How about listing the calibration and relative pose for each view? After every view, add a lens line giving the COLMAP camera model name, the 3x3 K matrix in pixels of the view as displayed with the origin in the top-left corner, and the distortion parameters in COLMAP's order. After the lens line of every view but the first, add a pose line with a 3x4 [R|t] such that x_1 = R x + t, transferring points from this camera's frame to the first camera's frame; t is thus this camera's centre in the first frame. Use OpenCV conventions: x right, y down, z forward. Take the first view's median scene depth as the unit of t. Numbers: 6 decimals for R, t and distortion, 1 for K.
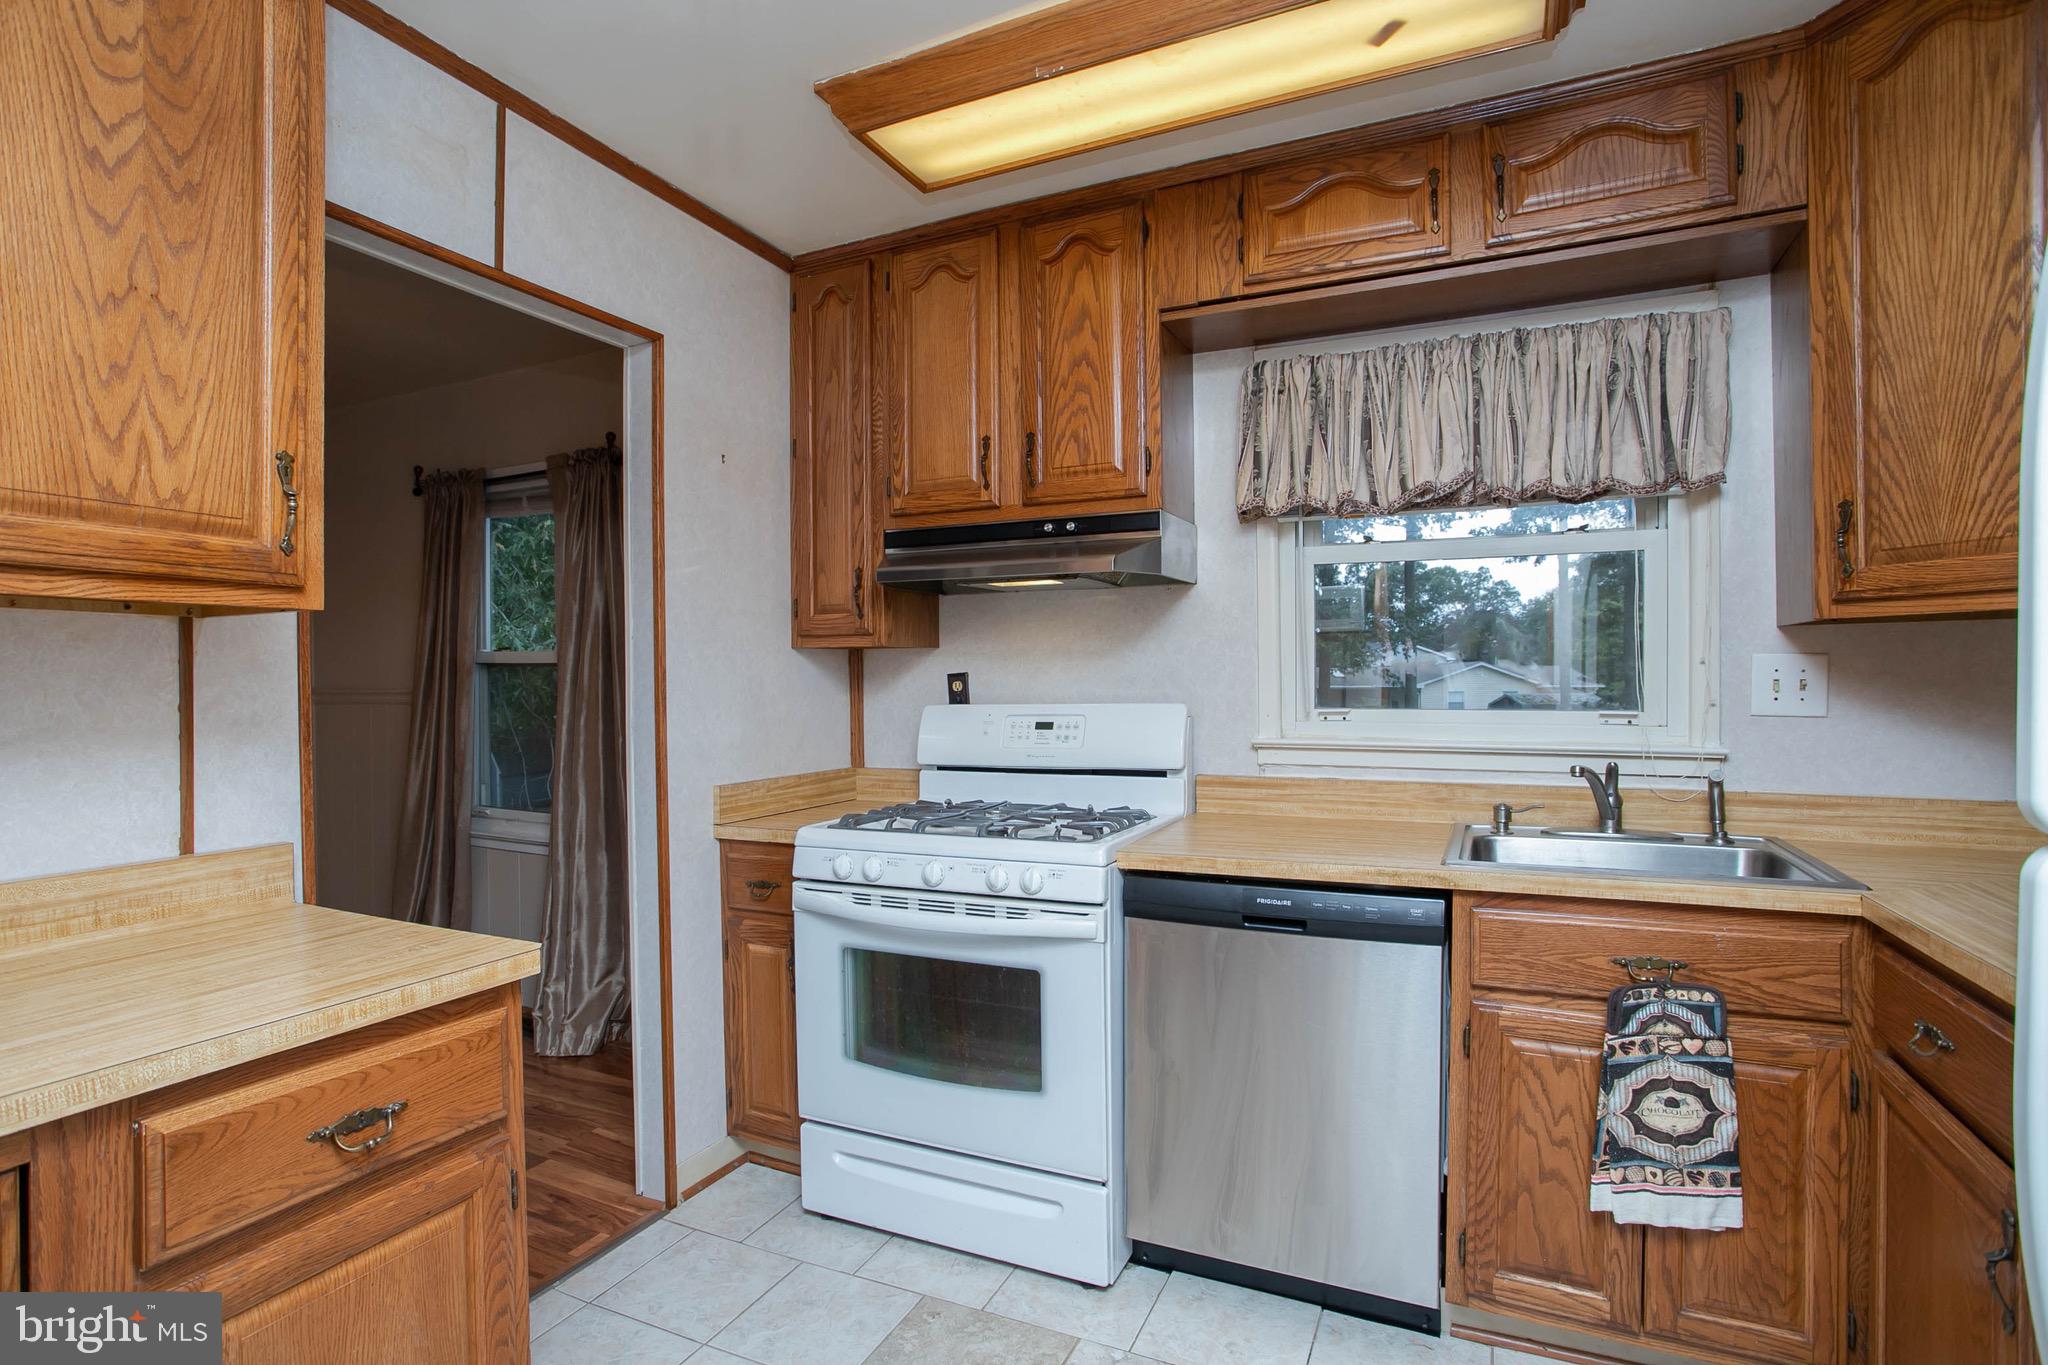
lens RADIAL K [[1023.6, 0, 980.4], [0, 1023.6, 693.8], [0, 0, 1]] dist [-0.061548, 0.024809]
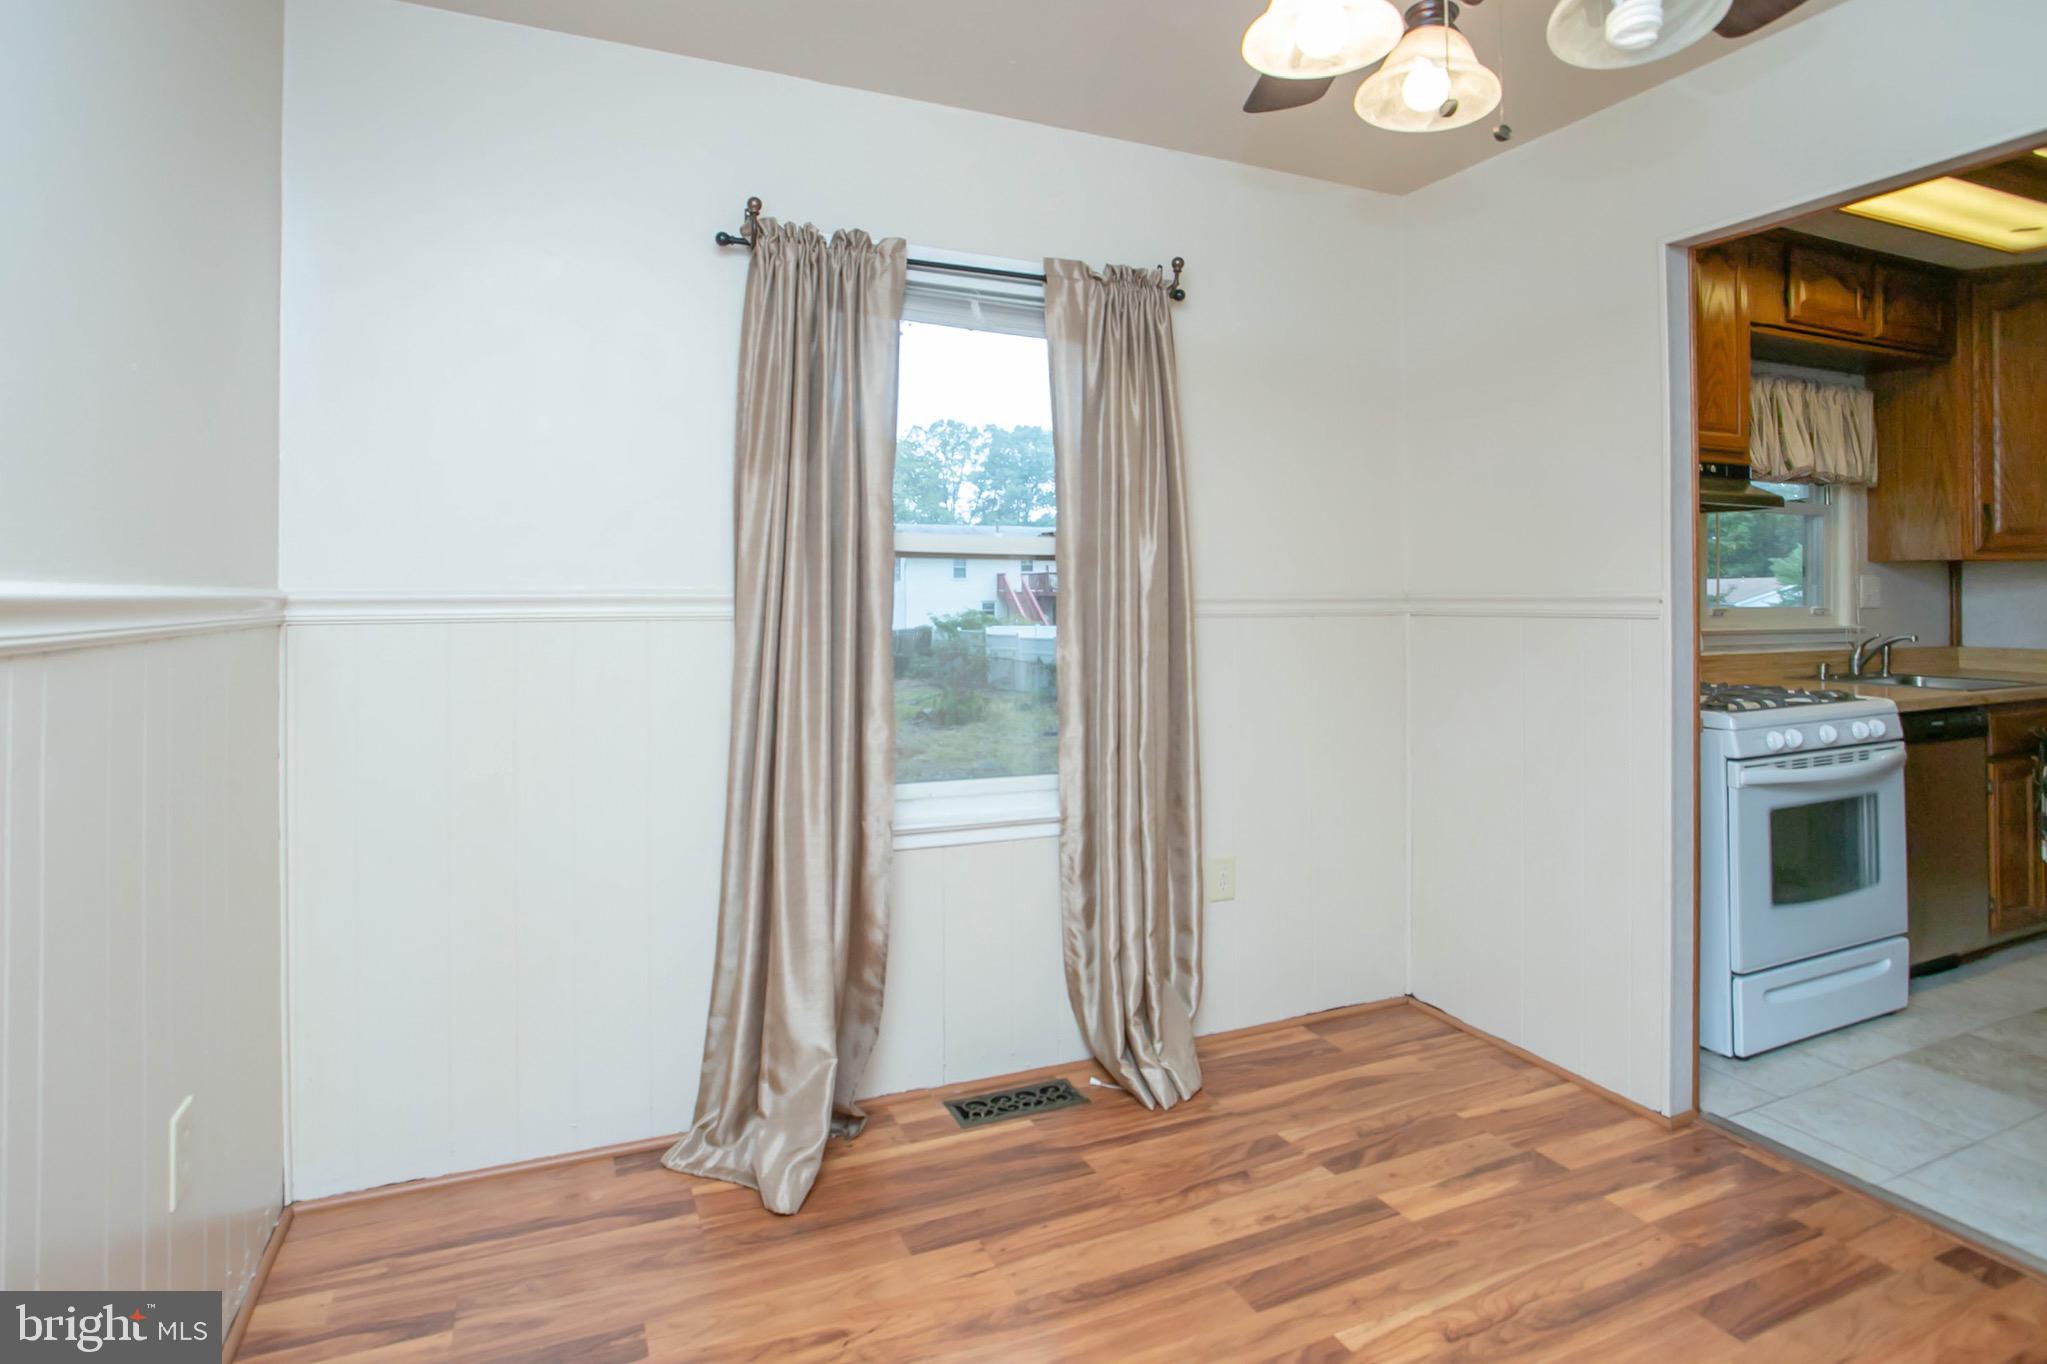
lens RADIAL K [[1077.1, 0, 1020.5], [0, 1077.1, 573.2], [0, 0, 1]] dist [-0.065543, 0.032127]
pose [[0.643591, 0.022417, 0.765041, -1.659066], [0.005222, 0.999419, -0.033677, 0.012516], [-0.765352, 0.025670, 0.643100, 0.900602]]
